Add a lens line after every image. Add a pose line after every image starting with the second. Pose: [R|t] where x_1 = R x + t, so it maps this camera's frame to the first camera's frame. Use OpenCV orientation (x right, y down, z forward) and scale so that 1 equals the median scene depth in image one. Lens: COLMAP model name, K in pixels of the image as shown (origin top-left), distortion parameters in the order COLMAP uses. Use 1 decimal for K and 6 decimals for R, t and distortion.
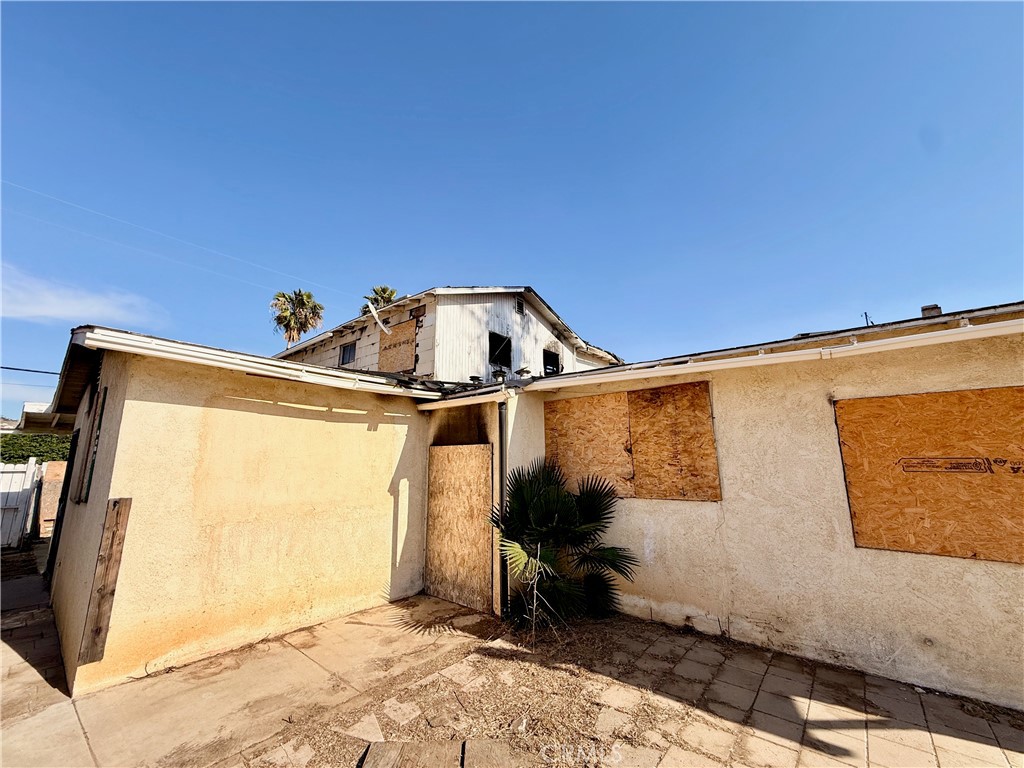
lens RADIAL K [[408.2, 0, 512.0], [0, 408.2, 384.0], [0, 0, 1]] dist [0.000097, -0.000073]
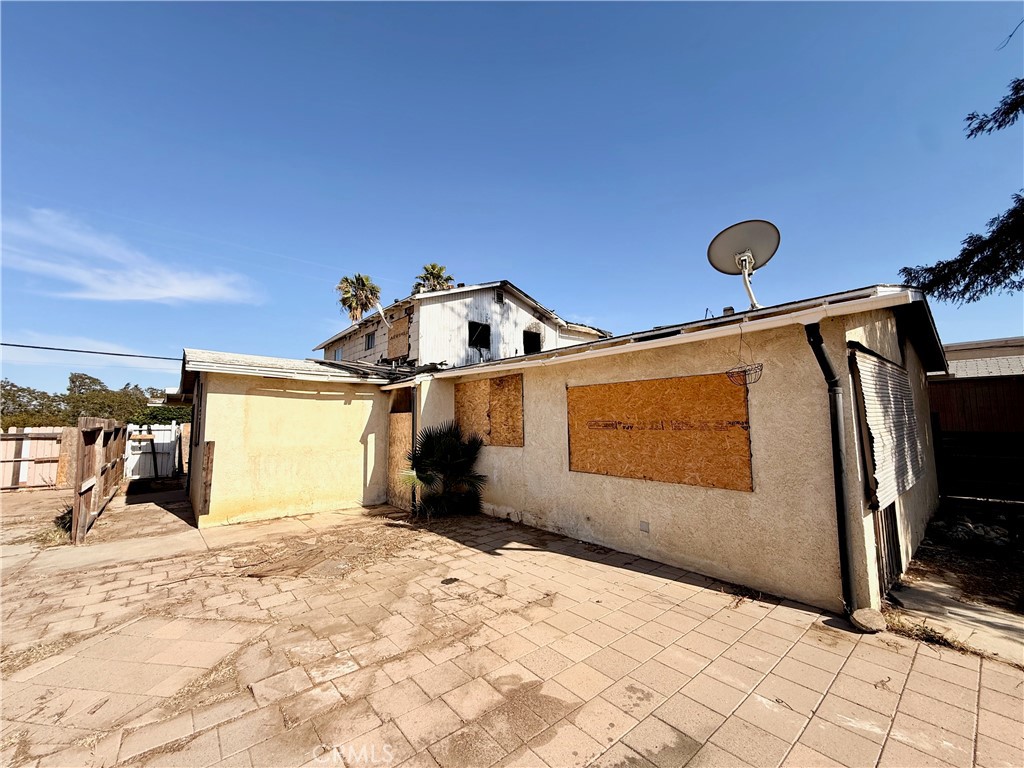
lens RADIAL K [[408.2, 0, 512.0], [0, 408.2, 384.0], [0, 0, 1]] dist [0.000097, -0.000073]
pose [[0.985293, -0.017737, -0.169950, 0.565496], [0.033547, 0.995321, 0.090612, -0.089601], [0.167547, -0.094981, 0.981278, -0.464306]]
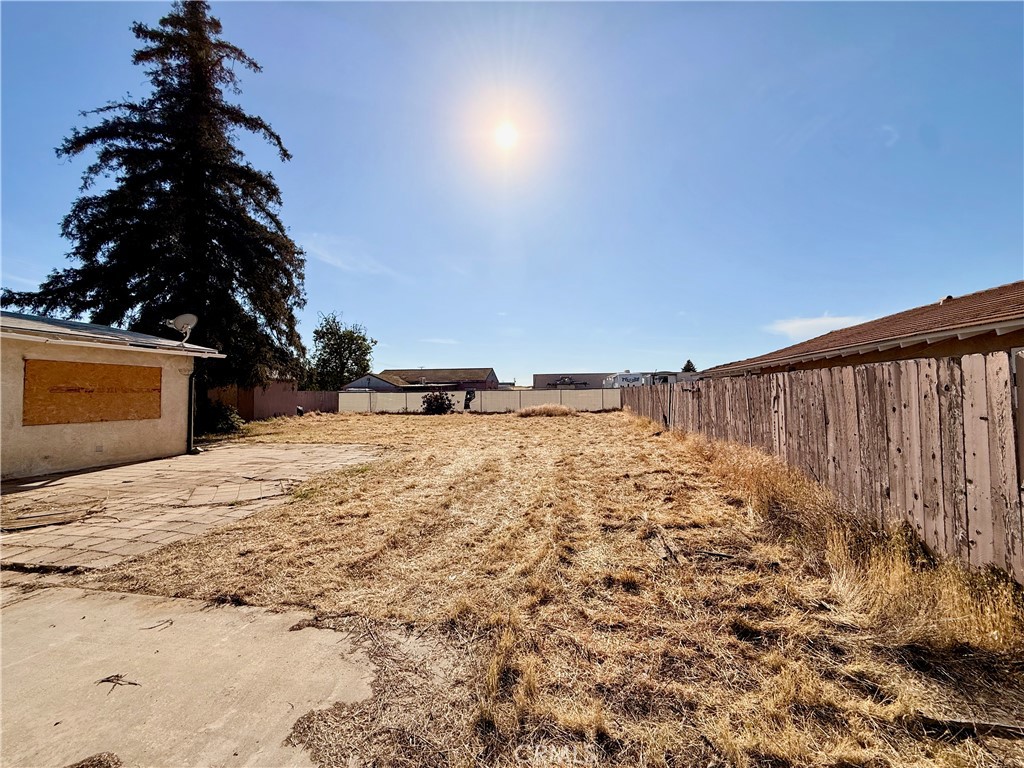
lens RADIAL K [[410.1, 0, 512.0], [0, 410.1, 384.0], [0, 0, 1]] dist [0.001177, 0.000589]
pose [[-0.498754, 0.026921, 0.866325, -1.506466], [-0.155013, 0.980632, -0.119716, 0.021004], [-0.852769, -0.194000, -0.484921, -0.082812]]
